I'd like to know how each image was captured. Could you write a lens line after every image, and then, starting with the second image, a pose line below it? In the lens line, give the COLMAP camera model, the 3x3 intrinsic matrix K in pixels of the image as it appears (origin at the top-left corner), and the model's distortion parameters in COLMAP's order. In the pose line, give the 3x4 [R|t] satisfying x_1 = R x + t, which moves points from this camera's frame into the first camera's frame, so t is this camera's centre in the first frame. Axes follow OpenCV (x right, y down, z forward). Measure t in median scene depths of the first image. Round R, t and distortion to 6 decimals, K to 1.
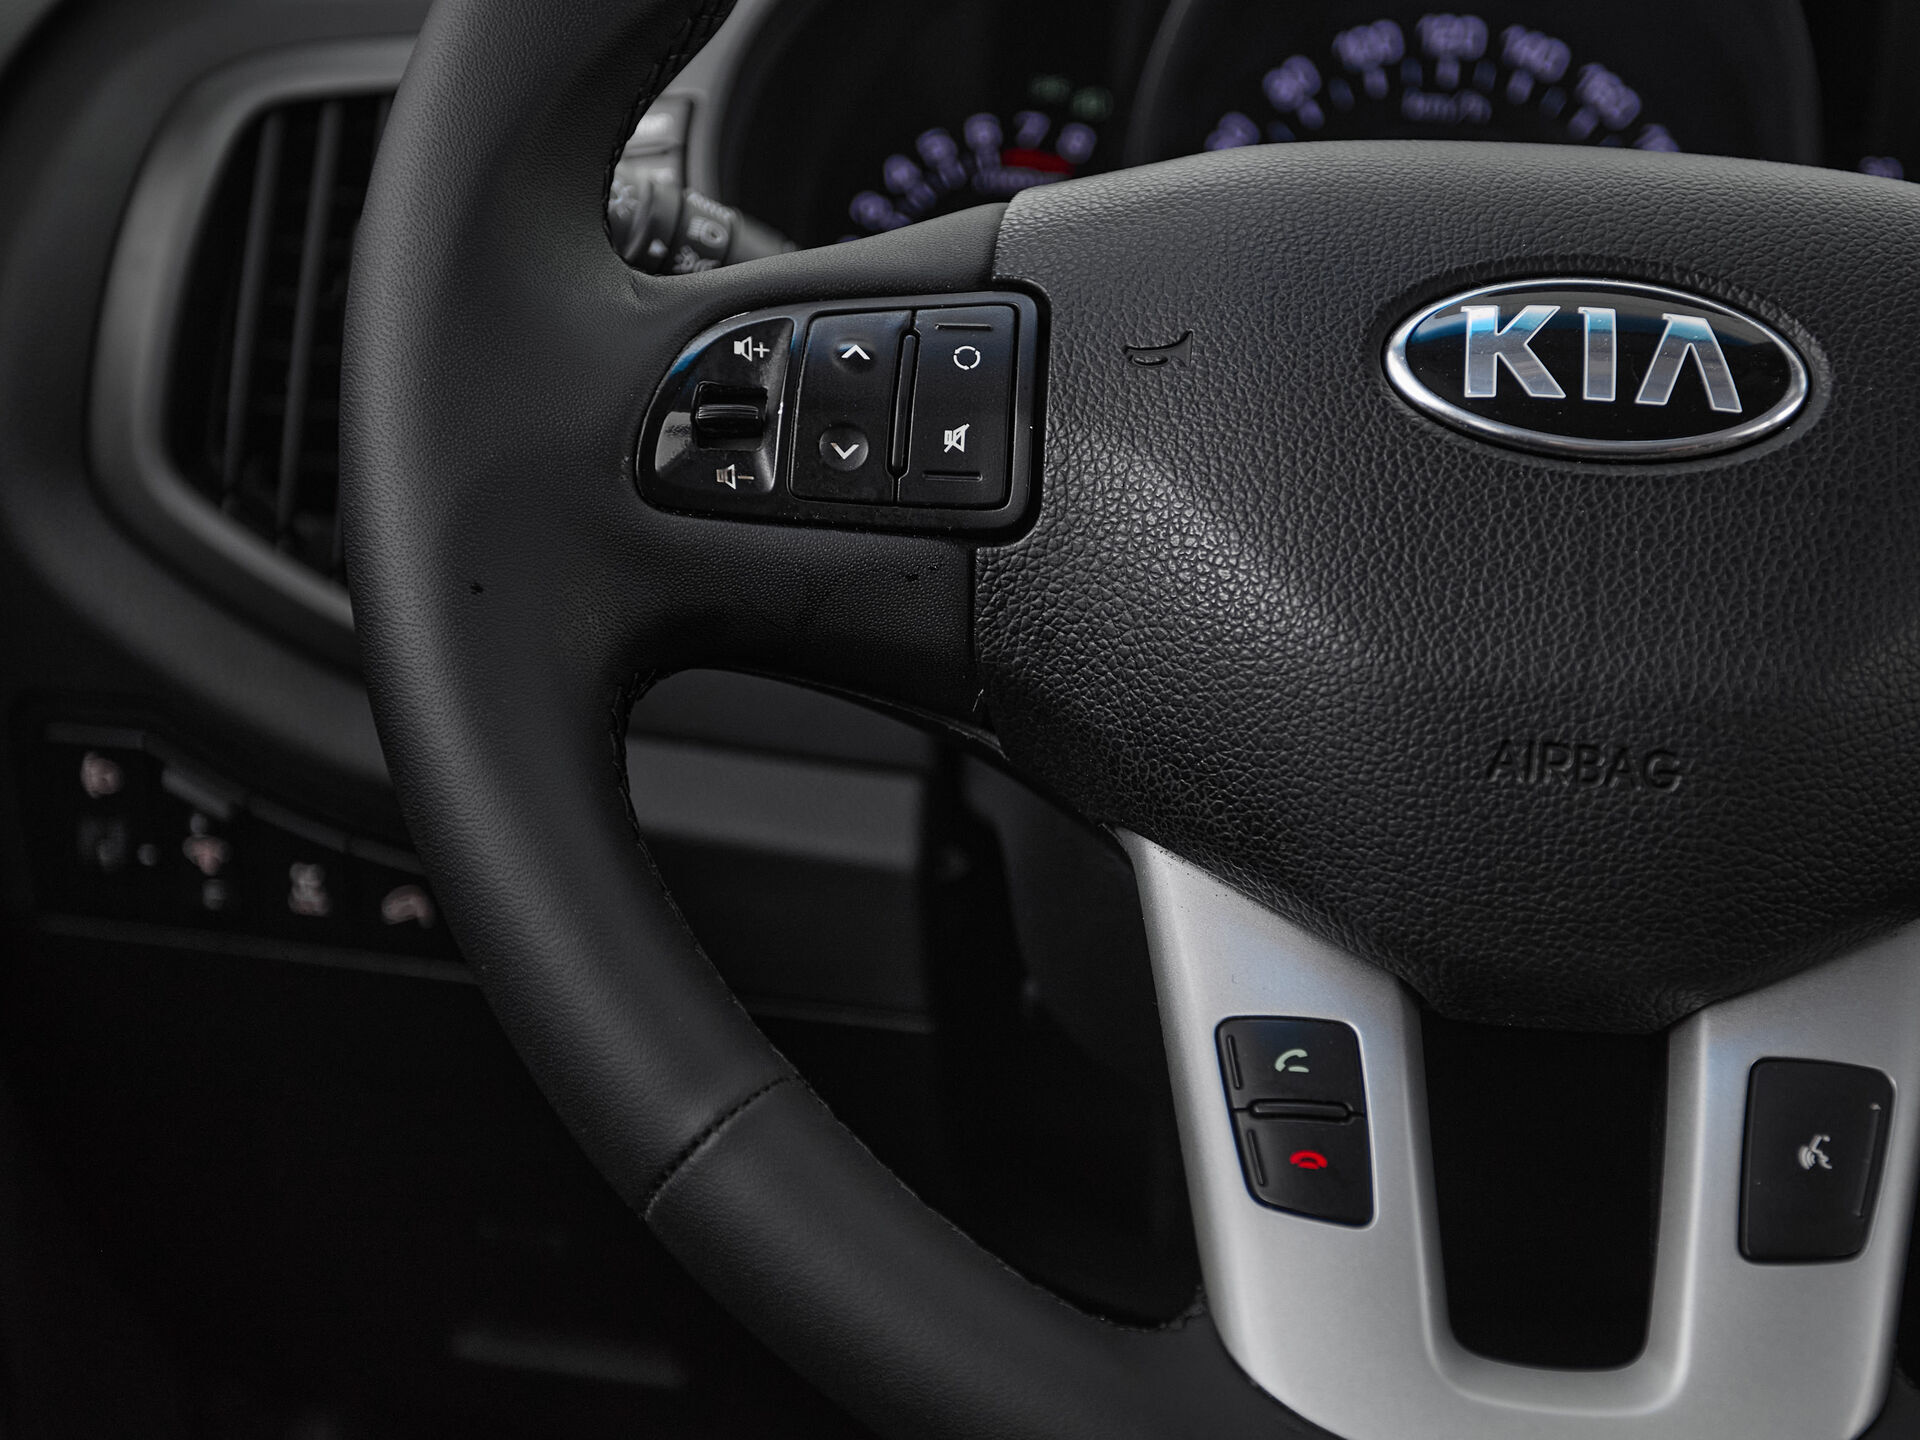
lens RADIAL K [[2911.4, 0, 960.0], [0, 2911.4, 720.0], [0, 0, 1]] dist [0.014211, -0.034580]
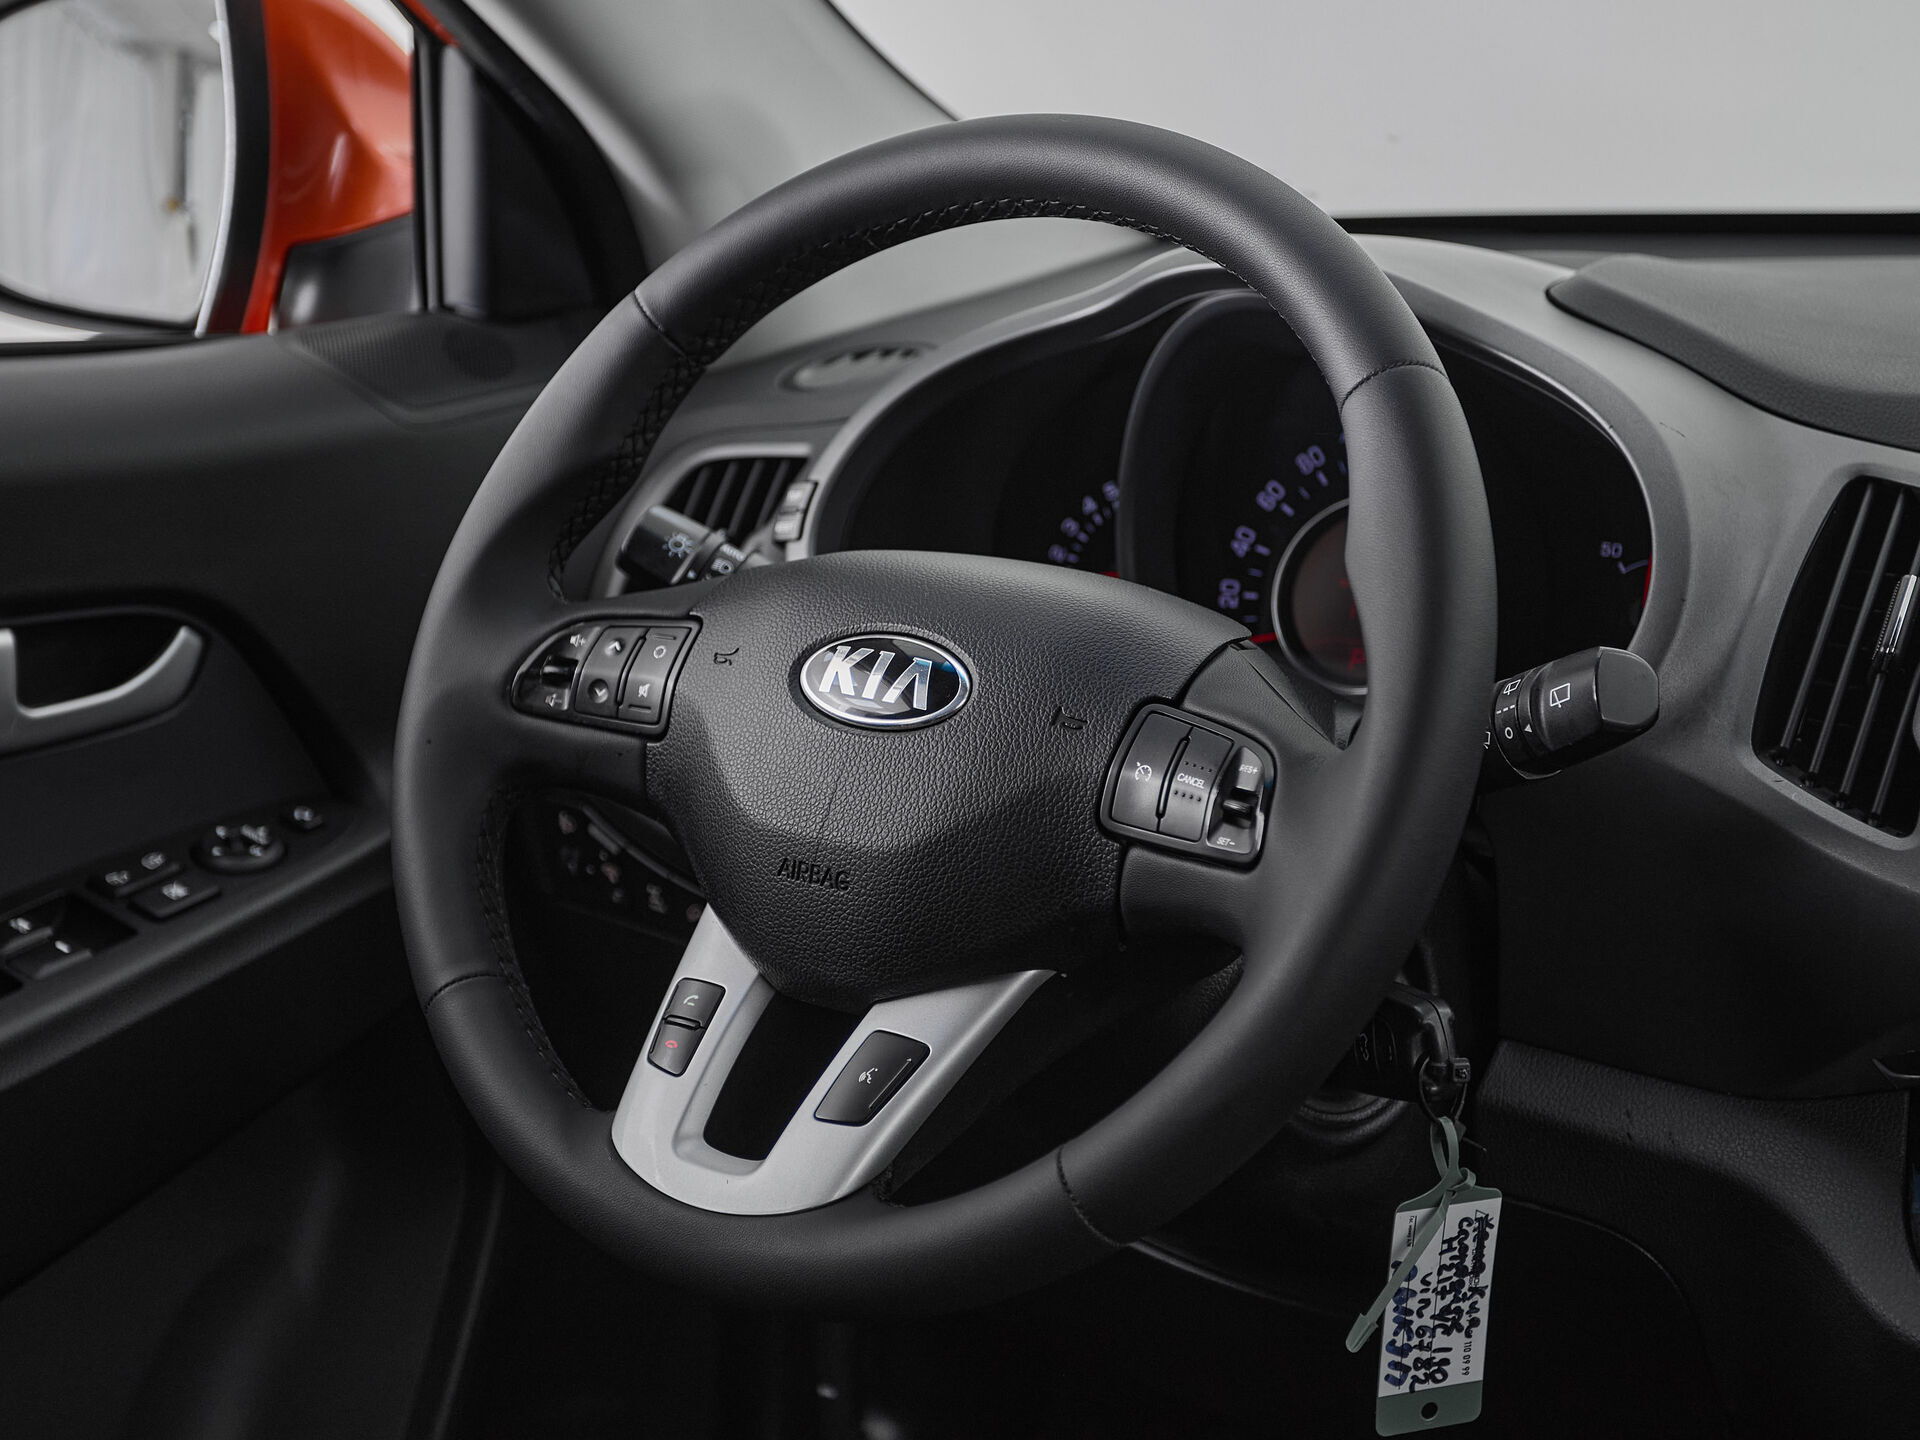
lens RADIAL K [[2918.7, 0, 887.1], [0, 2918.7, 666.1], [0, 0, 1]] dist [0.032083, 0.041171]
pose [[0.840873, 0.074774, -0.536042, 1.327905], [-0.106070, 0.993972, -0.027737, -0.077683], [0.530736, 0.080181, 0.843736, -0.712516]]
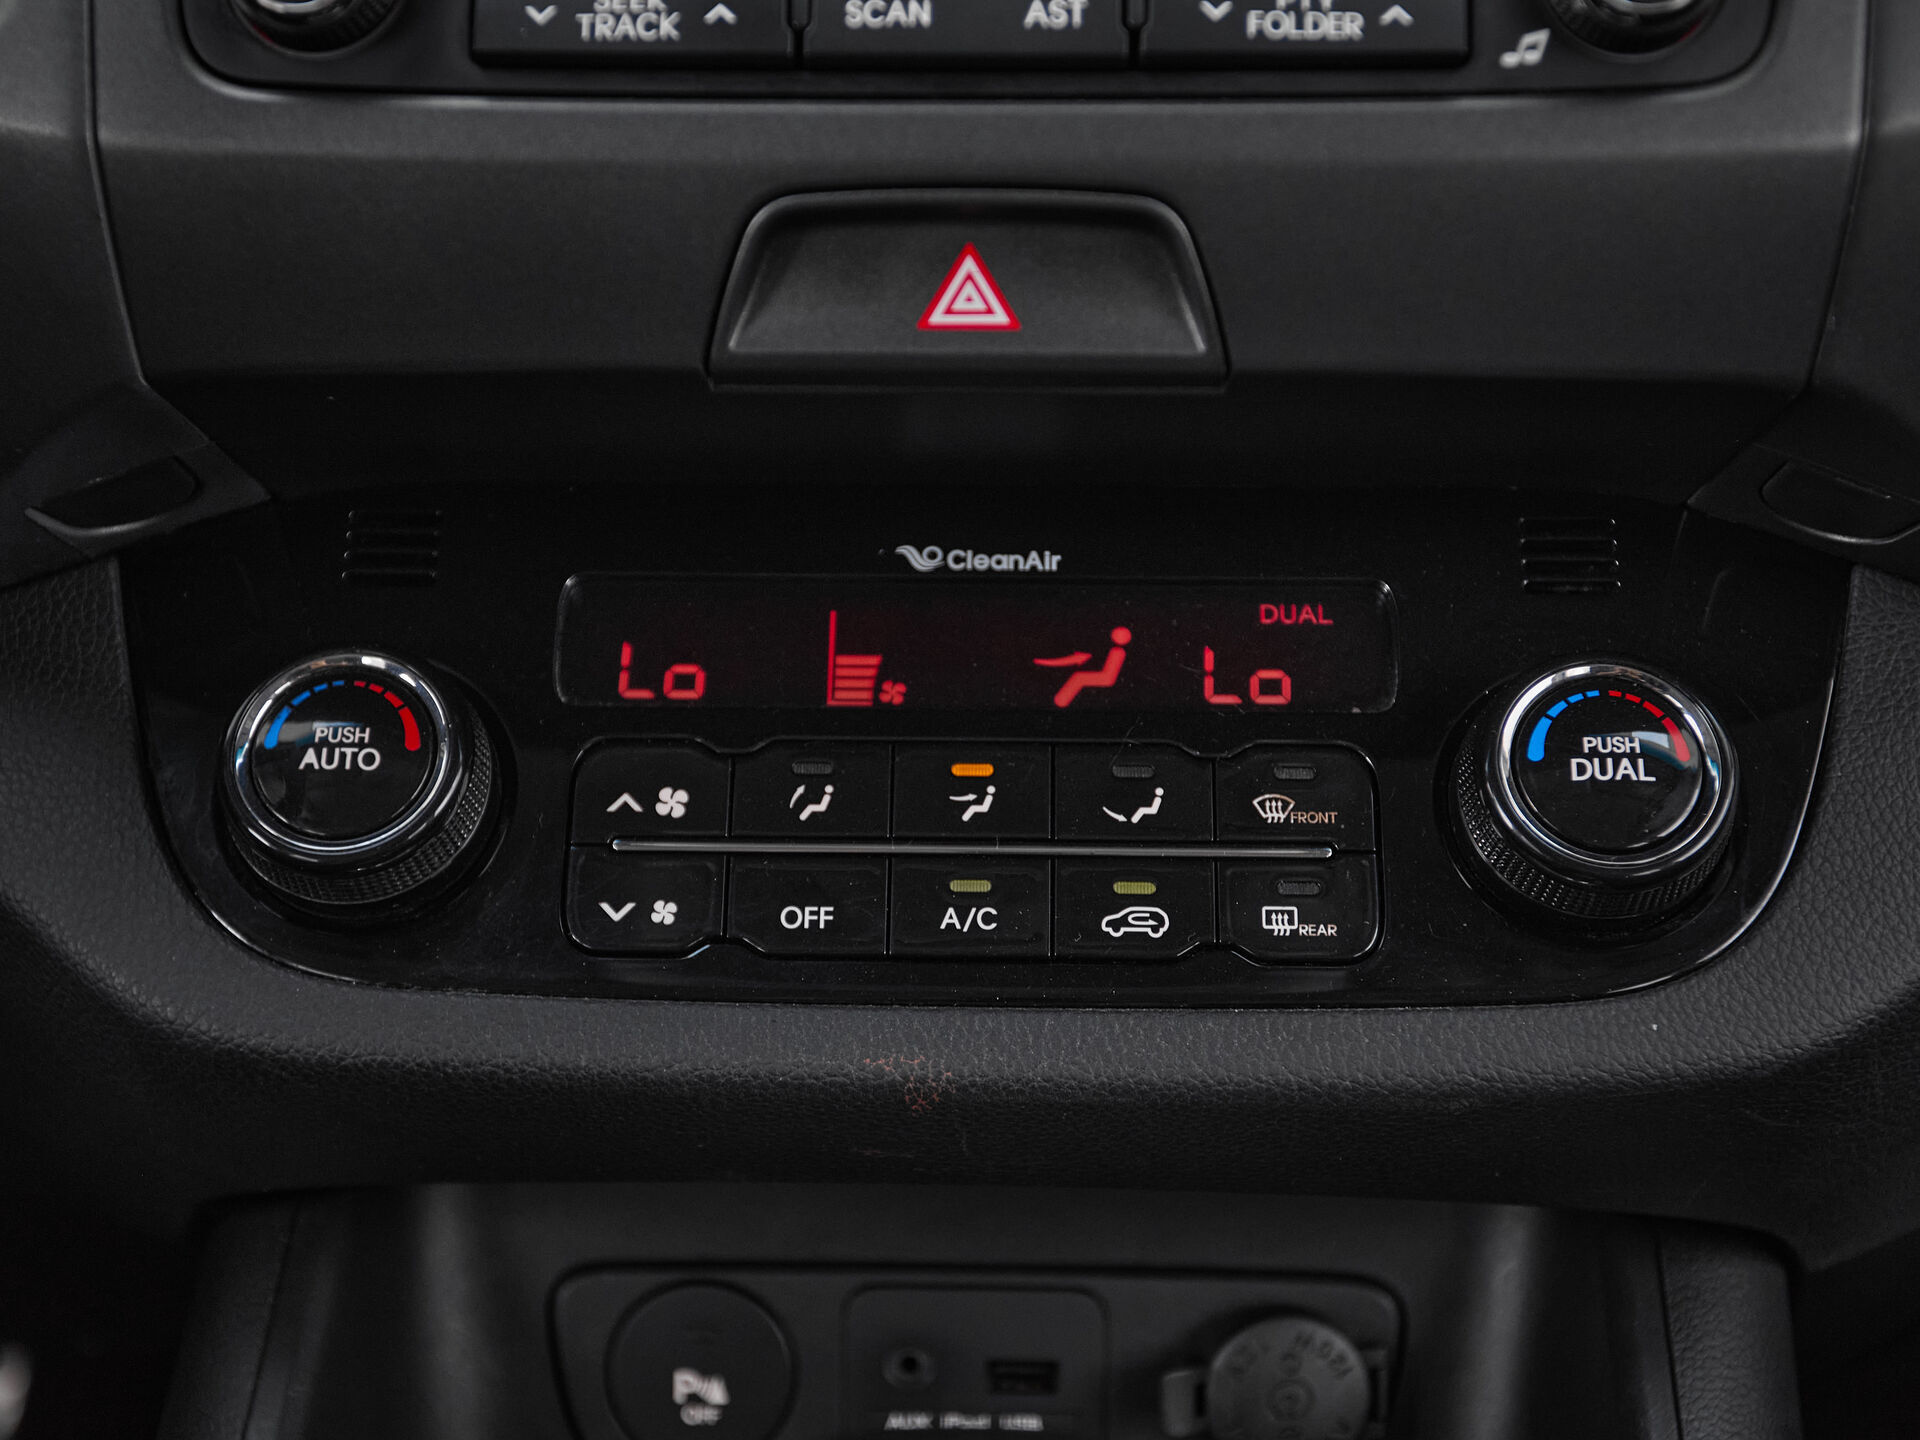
lens RADIAL K [[2581.4, 0, 930.5], [0, 2581.4, 791.8], [0, 0, 1]] dist [0.022500, 0.052063]
pose [[0.998033, -0.054327, 0.031278, 1.107820], [0.047490, 0.980934, 0.188452, 0.006780], [-0.040919, -0.186596, 0.981584, 0.494085]]
